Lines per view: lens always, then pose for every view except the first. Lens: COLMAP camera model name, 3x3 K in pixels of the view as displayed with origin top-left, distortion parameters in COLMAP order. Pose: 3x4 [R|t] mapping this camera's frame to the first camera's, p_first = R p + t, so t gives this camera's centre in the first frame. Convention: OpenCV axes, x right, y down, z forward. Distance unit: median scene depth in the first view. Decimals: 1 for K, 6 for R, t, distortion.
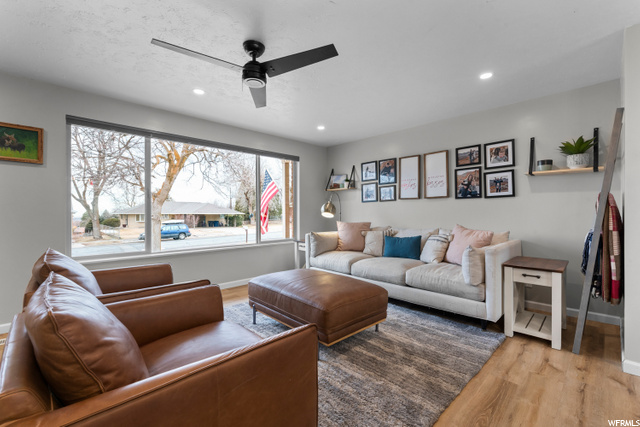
lens RADIAL K [[275.1, 0, 316.7], [0, 275.1, 214.0], [0, 0, 1]] dist [-0.016945, -0.000365]
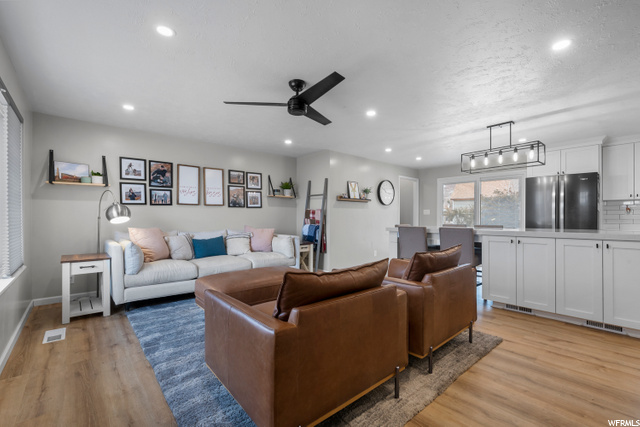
lens RADIAL K [[275.1, 0, 336.9], [0, 275.1, 218.0], [0, 0, 1]] dist [-0.016945, -0.000365]
pose [[0.034495, 0.007193, 0.999379, -0.806479], [0.005230, 0.999959, -0.007378, 0.009842], [-0.999391, 0.005481, 0.034456, 0.421833]]
